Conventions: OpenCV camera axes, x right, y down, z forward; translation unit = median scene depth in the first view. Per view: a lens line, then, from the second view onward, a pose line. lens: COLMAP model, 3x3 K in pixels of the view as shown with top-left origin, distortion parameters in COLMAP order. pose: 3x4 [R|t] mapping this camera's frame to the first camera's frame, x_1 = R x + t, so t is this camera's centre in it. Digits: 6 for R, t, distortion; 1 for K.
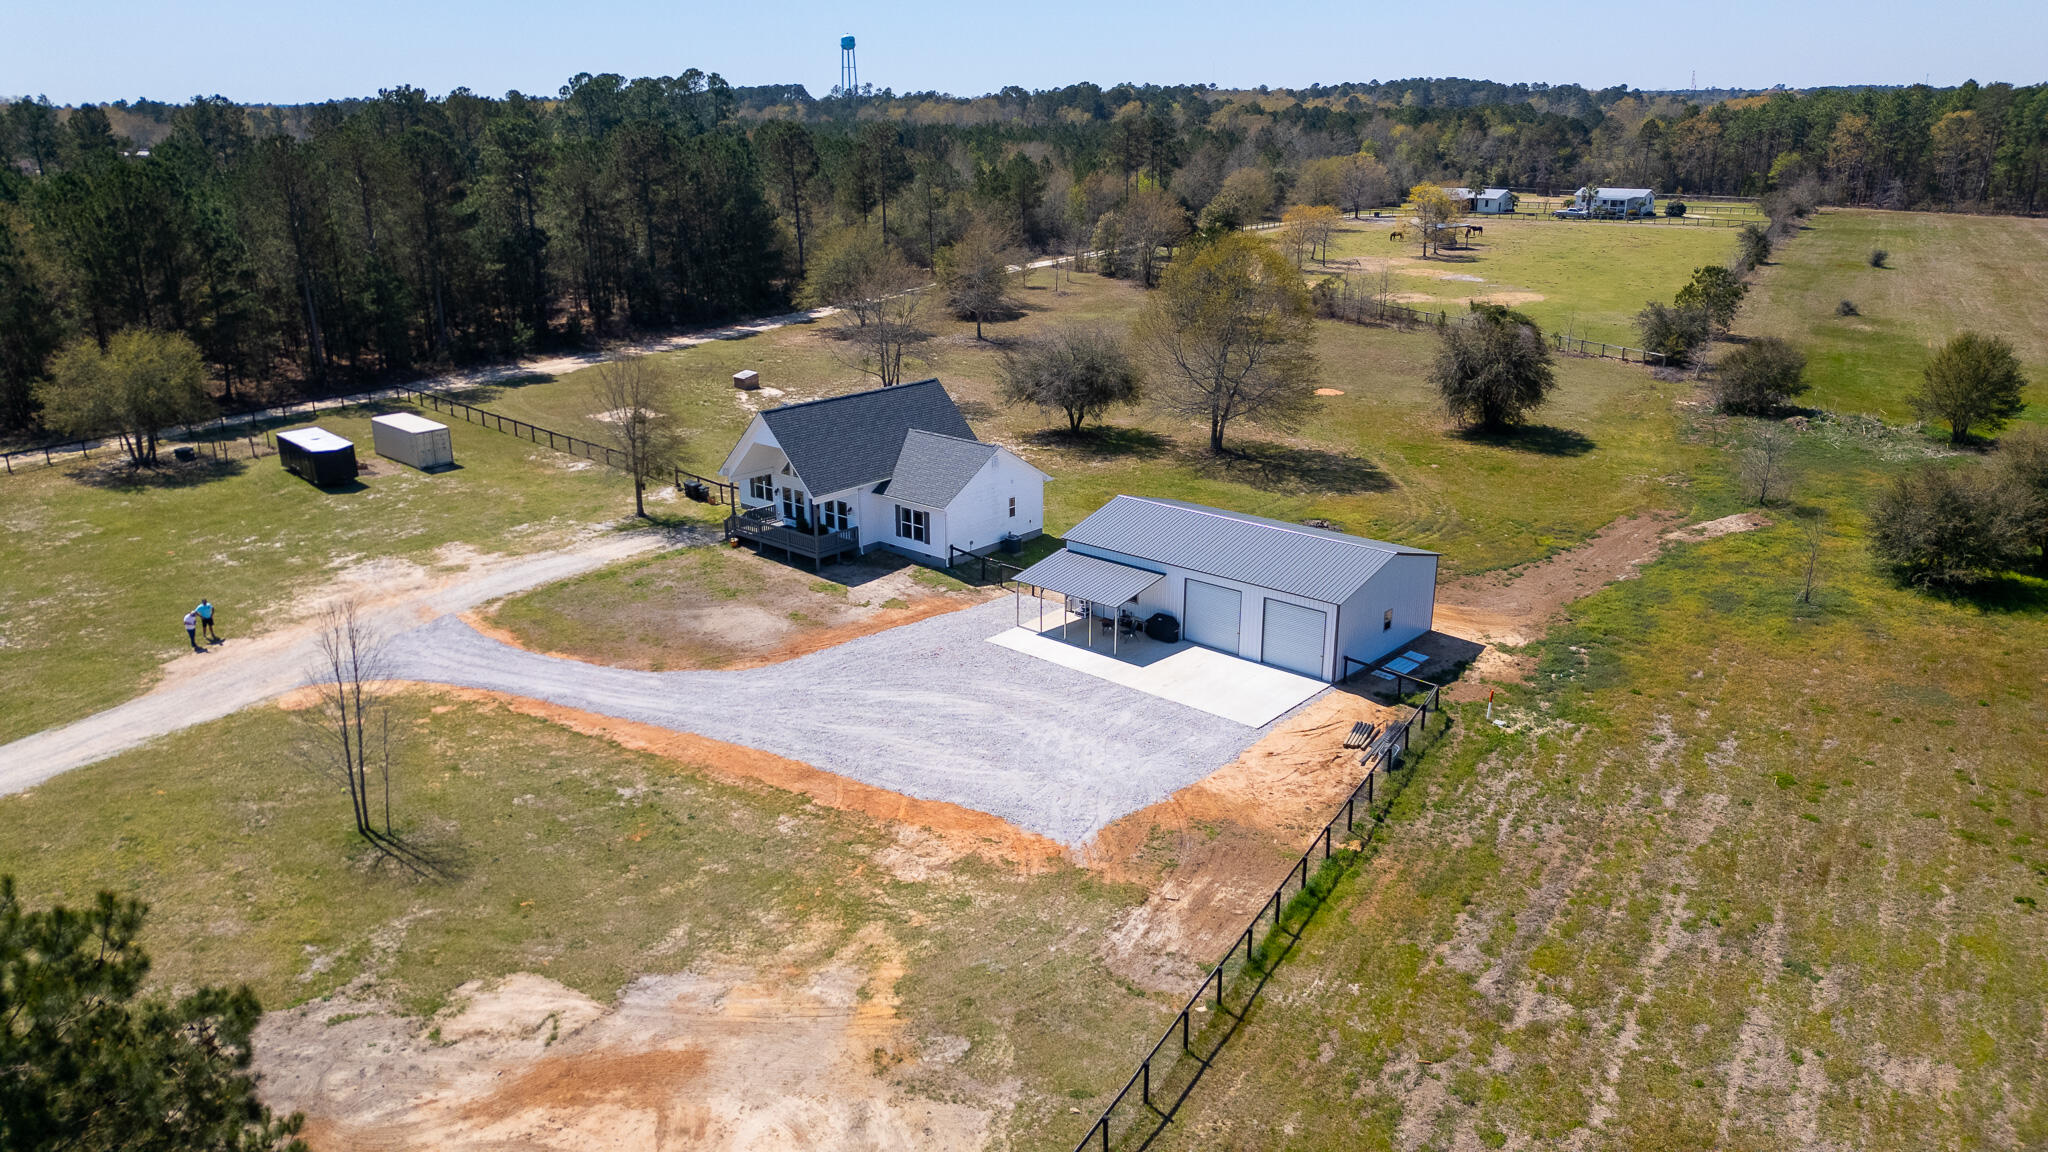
lens RADIAL K [[1414.4, 0, 1042.7], [0, 1414.4, 572.1], [0, 0, 1]] dist [0.072876, -0.074266]
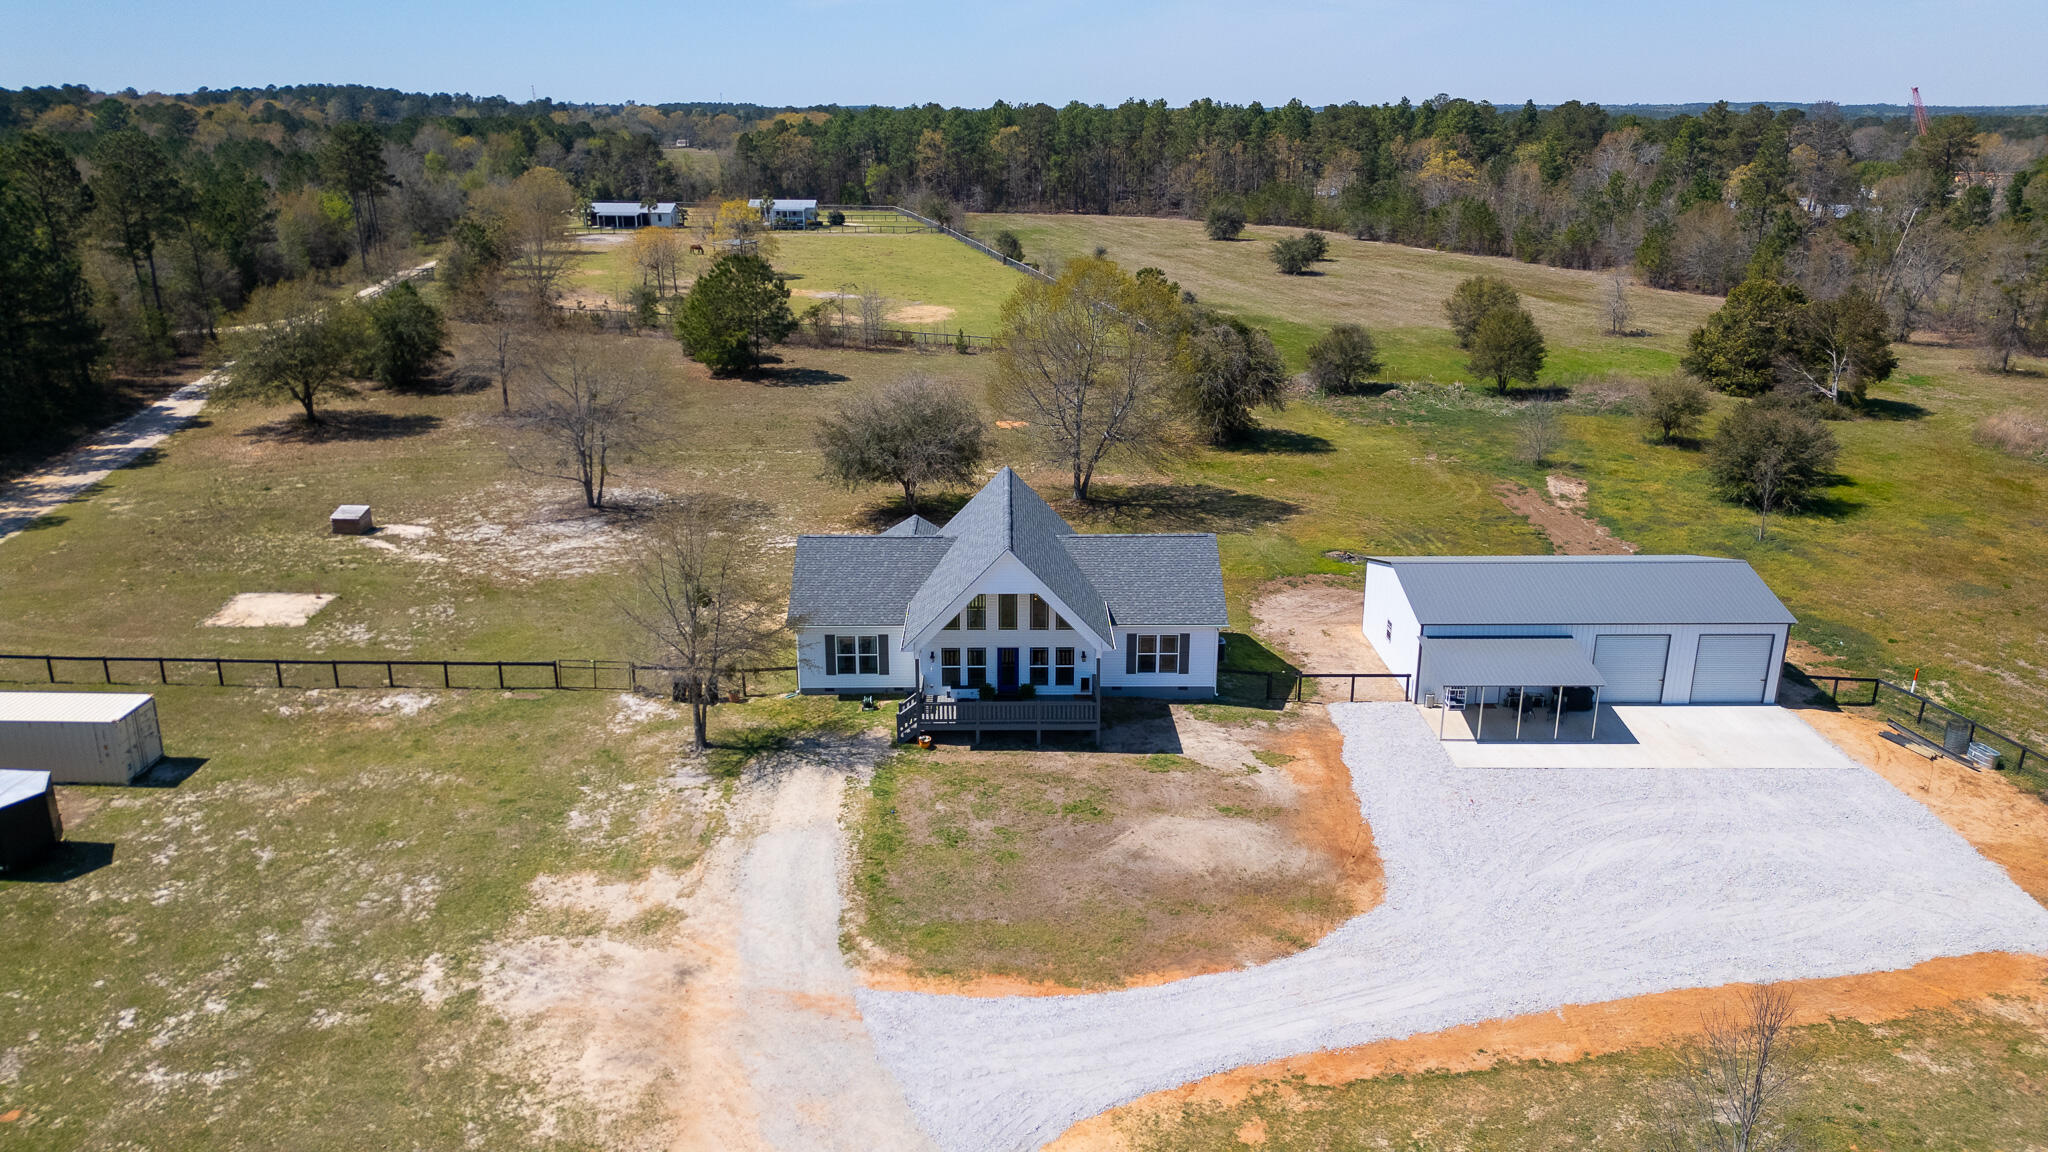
lens RADIAL K [[1414.4, 0, 1025.0], [0, 1414.4, 548.5], [0, 0, 1]] dist [0.072876, -0.074266]
pose [[0.748614, -0.188750, 0.635571, -0.767716], [0.202954, 0.977841, 0.051345, -0.176959], [-0.631179, 0.090554, 0.770333, 0.548724]]
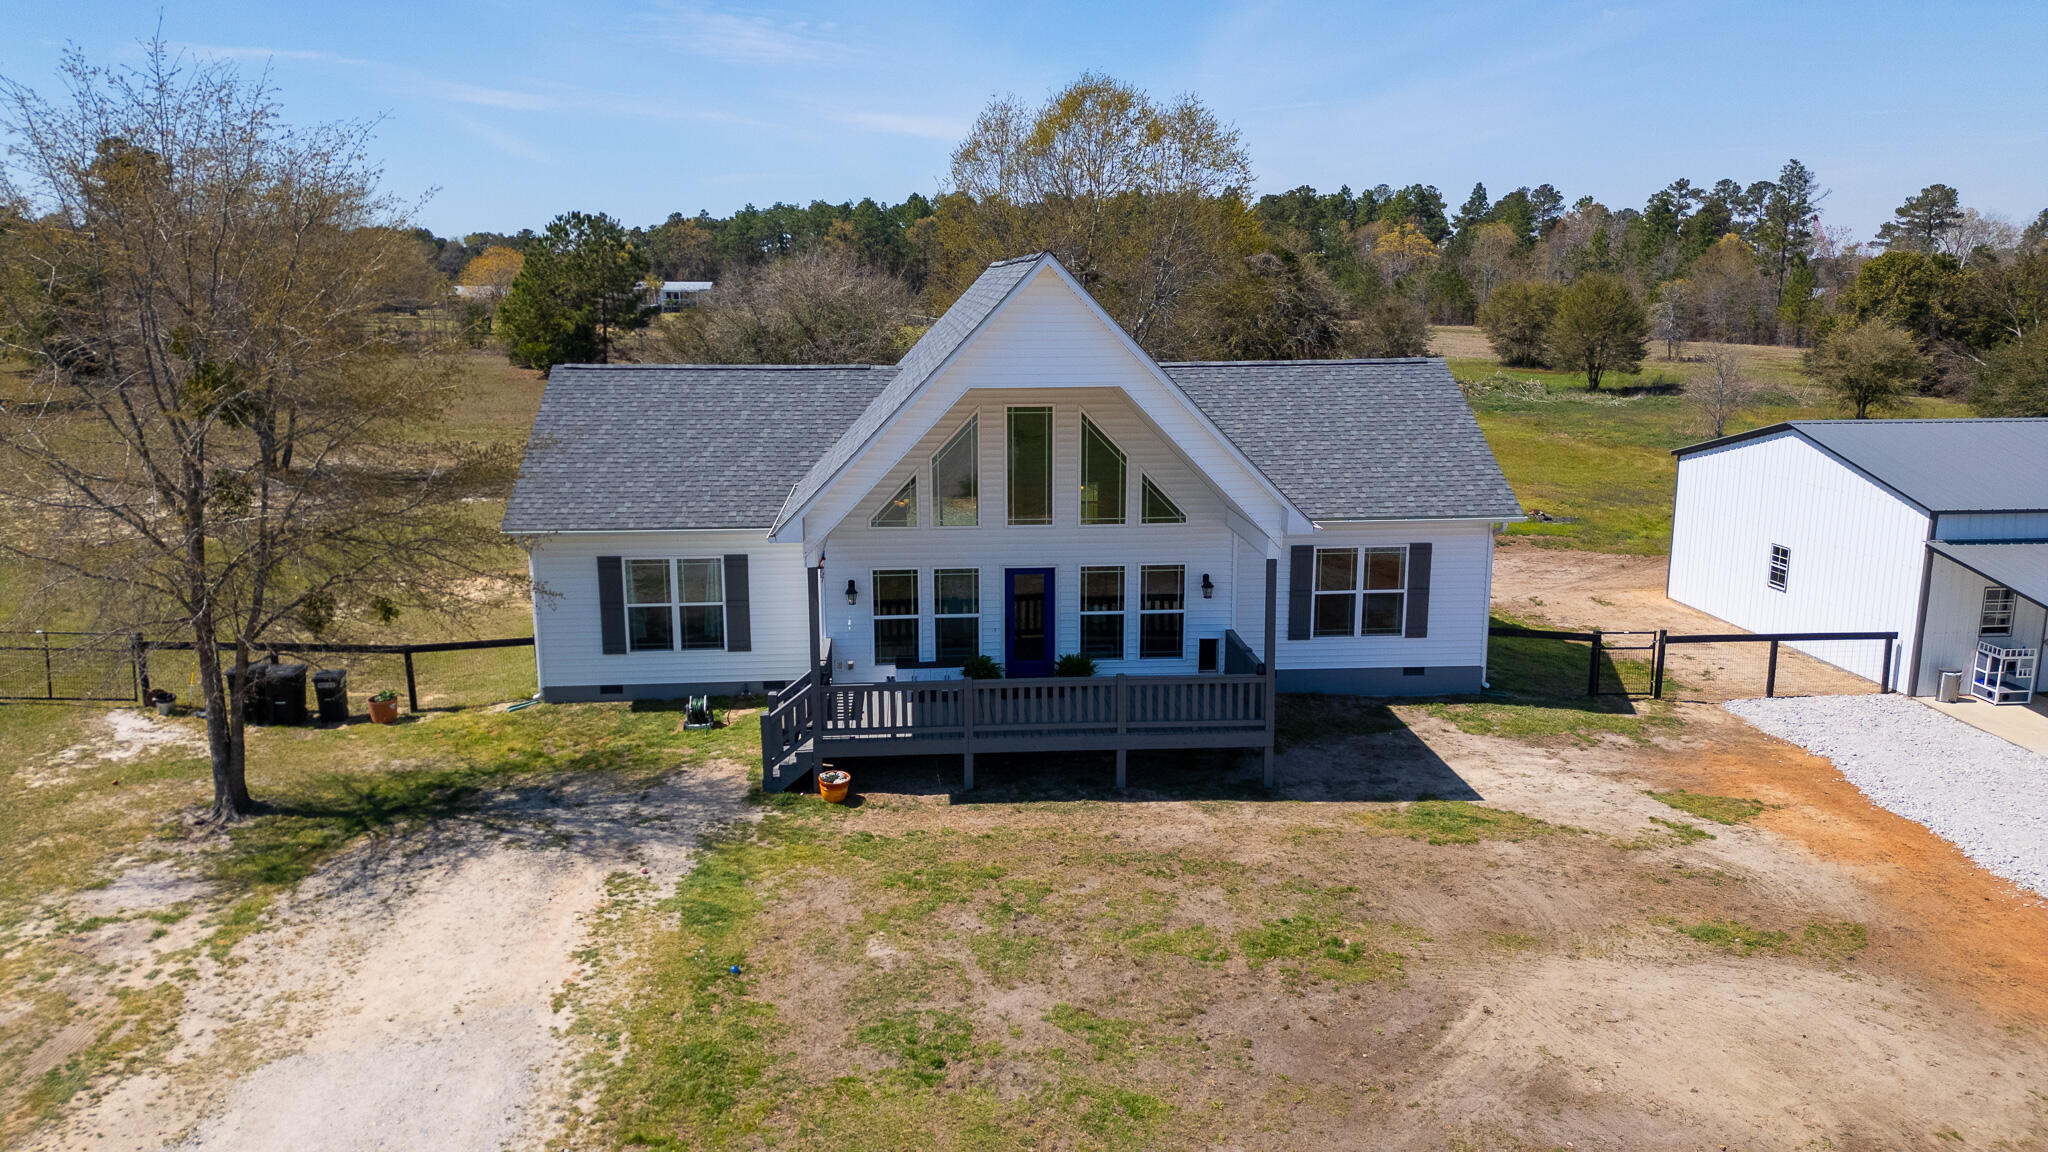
lens RADIAL K [[1414.4, 0, 1021.5], [0, 1414.4, 581.6], [0, 0, 1]] dist [0.072876, -0.074266]
pose [[0.707315, -0.146815, 0.691485, -0.476256], [0.220184, 0.975289, -0.018153, -0.058997], [-0.671733, 0.165094, 0.722163, 0.989480]]
